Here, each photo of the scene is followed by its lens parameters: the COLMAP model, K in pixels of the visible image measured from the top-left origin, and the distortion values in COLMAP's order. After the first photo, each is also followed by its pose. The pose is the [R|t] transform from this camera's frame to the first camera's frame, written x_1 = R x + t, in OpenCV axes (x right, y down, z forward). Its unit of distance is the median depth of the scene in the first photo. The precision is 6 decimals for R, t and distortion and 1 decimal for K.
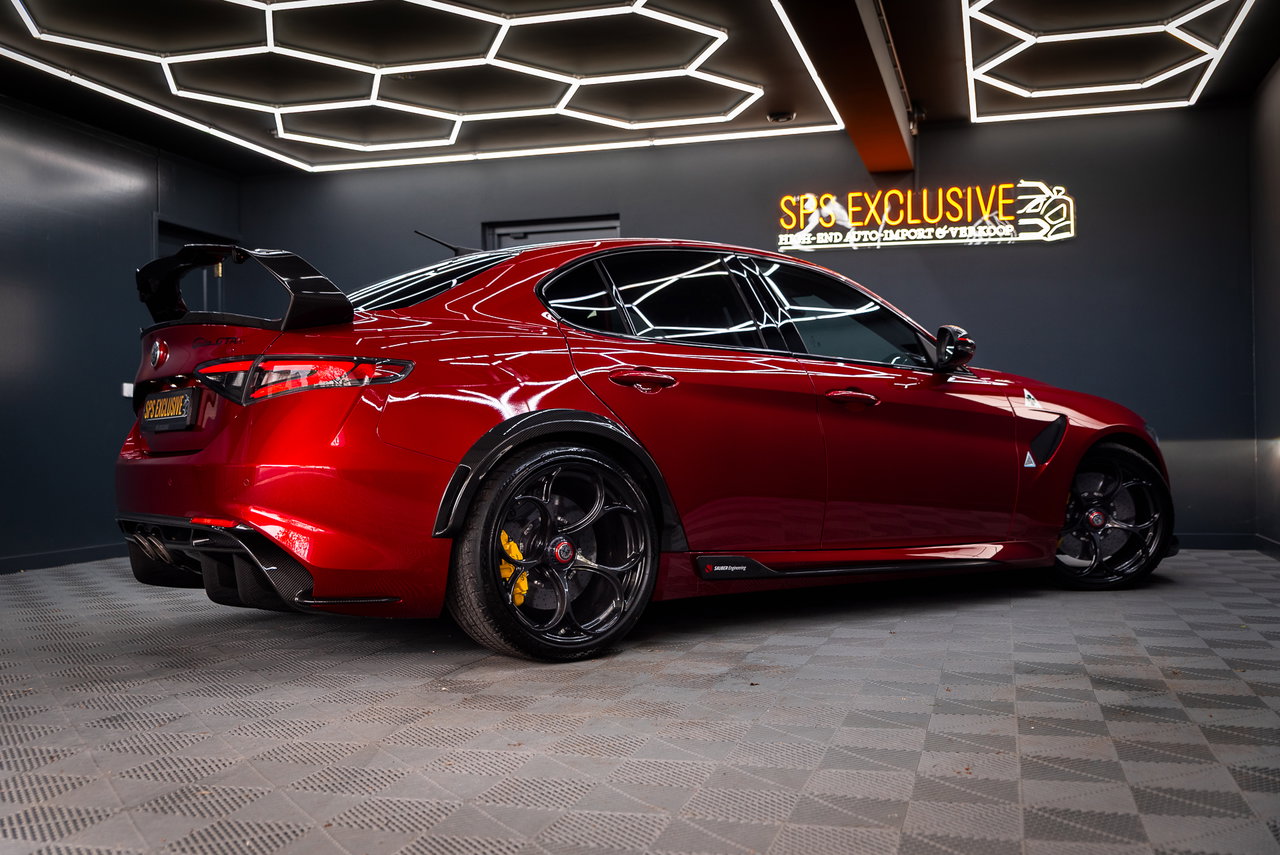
lens RADIAL K [[1311.4, 0, 628.3], [0, 1311.4, 426.8], [0, 0, 1]] dist [-0.000887, 0.000000]
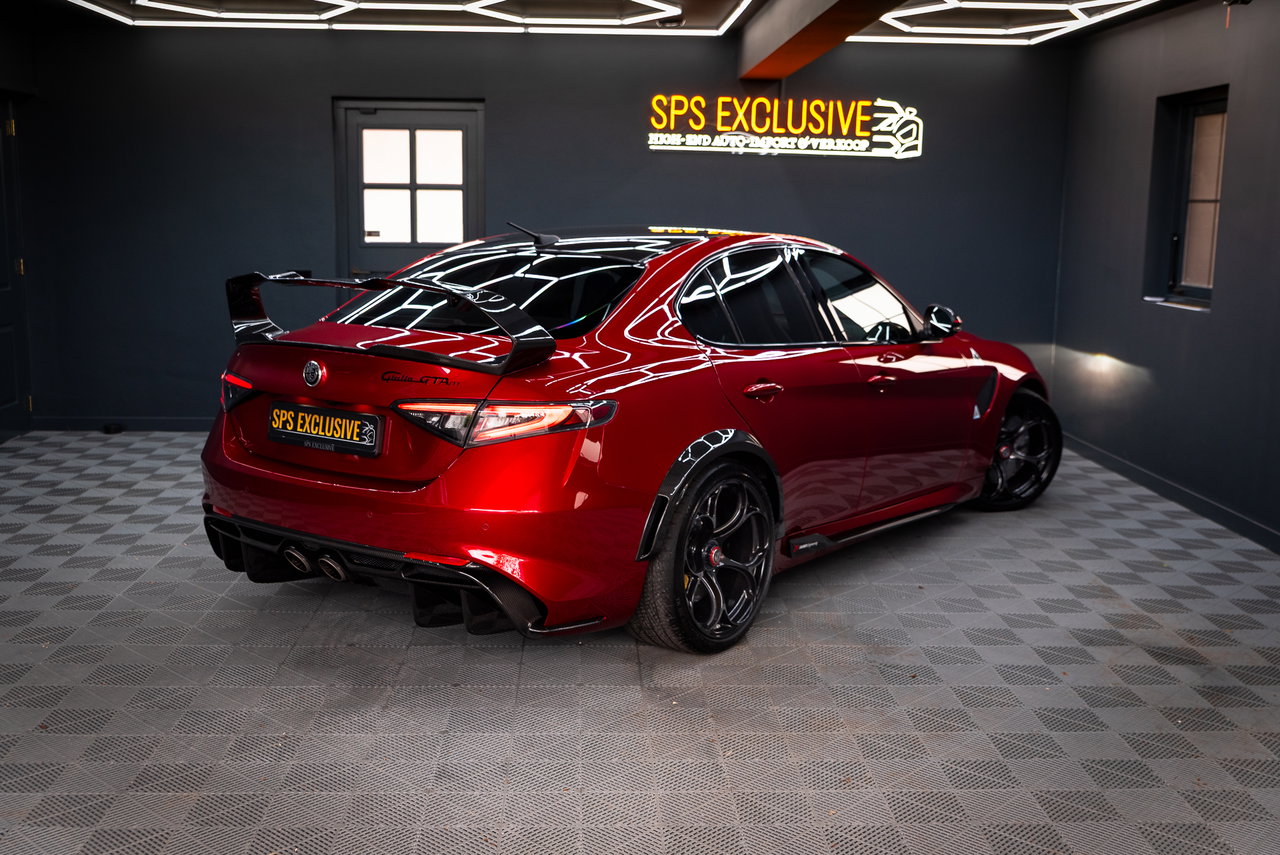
lens RADIAL K [[1364.5, 0, 639.8], [0, 1364.5, 425.6], [0, 0, 1]] dist [-0.006857, 0.000000]
pose [[0.948684, -0.022730, 0.315407, -0.248612], [-0.032125, 0.985326, 0.167634, -0.108385], [-0.314589, -0.169164, 0.934033, -0.024372]]
